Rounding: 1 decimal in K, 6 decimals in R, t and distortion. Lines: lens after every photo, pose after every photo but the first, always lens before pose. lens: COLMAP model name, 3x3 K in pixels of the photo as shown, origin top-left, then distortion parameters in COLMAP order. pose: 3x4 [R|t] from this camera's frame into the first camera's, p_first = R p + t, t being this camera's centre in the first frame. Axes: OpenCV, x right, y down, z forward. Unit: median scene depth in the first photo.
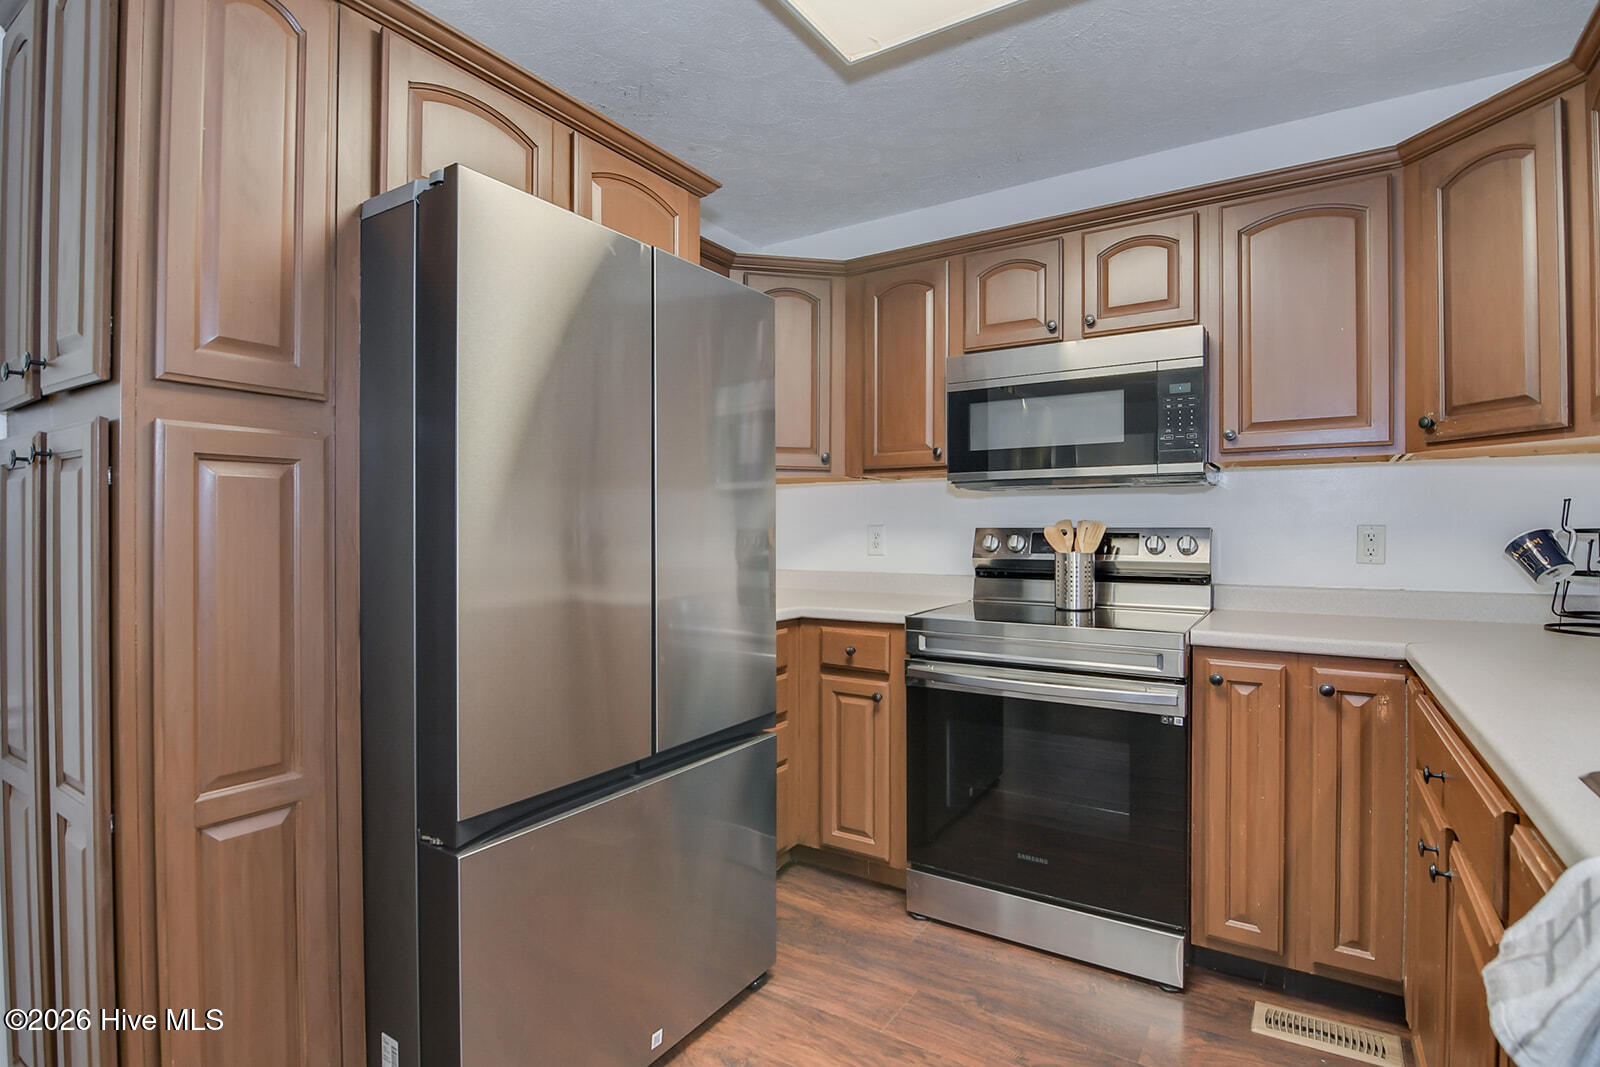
lens RADIAL K [[746.7, 0, 800.0], [0, 746.7, 533.5], [0, 0, 1]] dist [-0.025896, -0.000330]
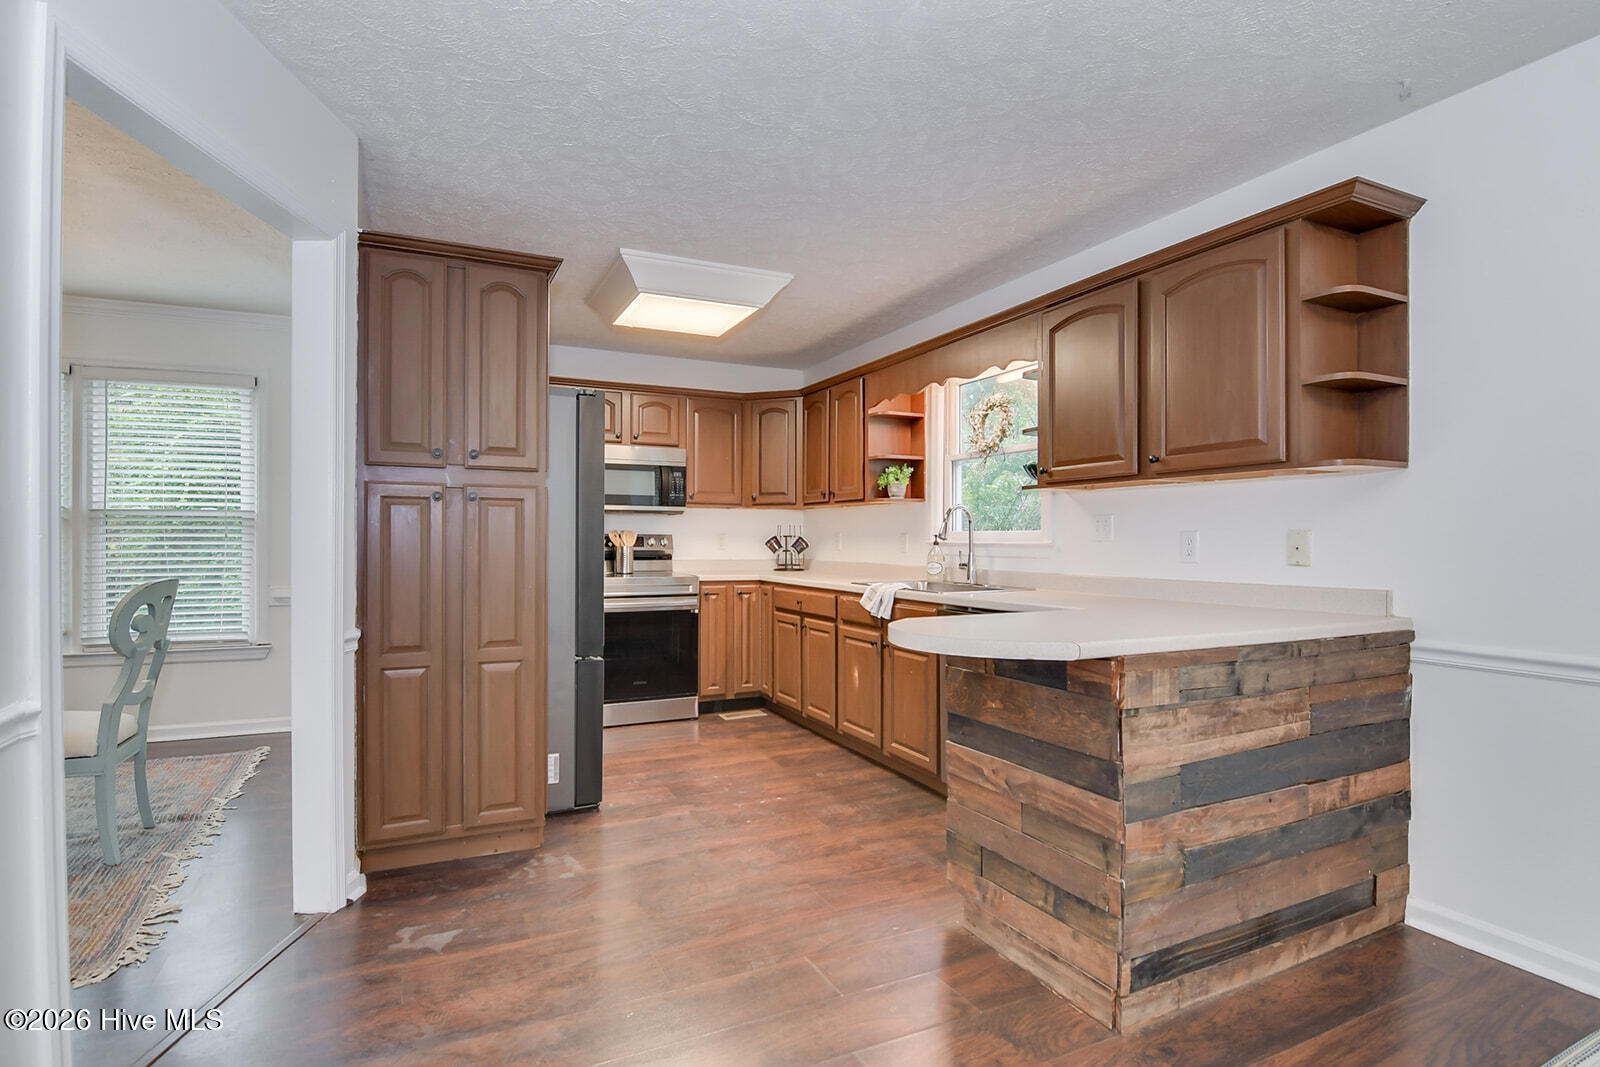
lens RADIAL K [[783.2, 0, 796.6], [0, 783.2, 536.4], [0, 0, 1]] dist [-0.011285, -0.000769]
pose [[0.506901, -0.000440, 0.862004, -1.630609], [-0.001842, 0.999997, 0.001593, -0.007313], [-0.862003, -0.002396, 0.506898, -0.654751]]
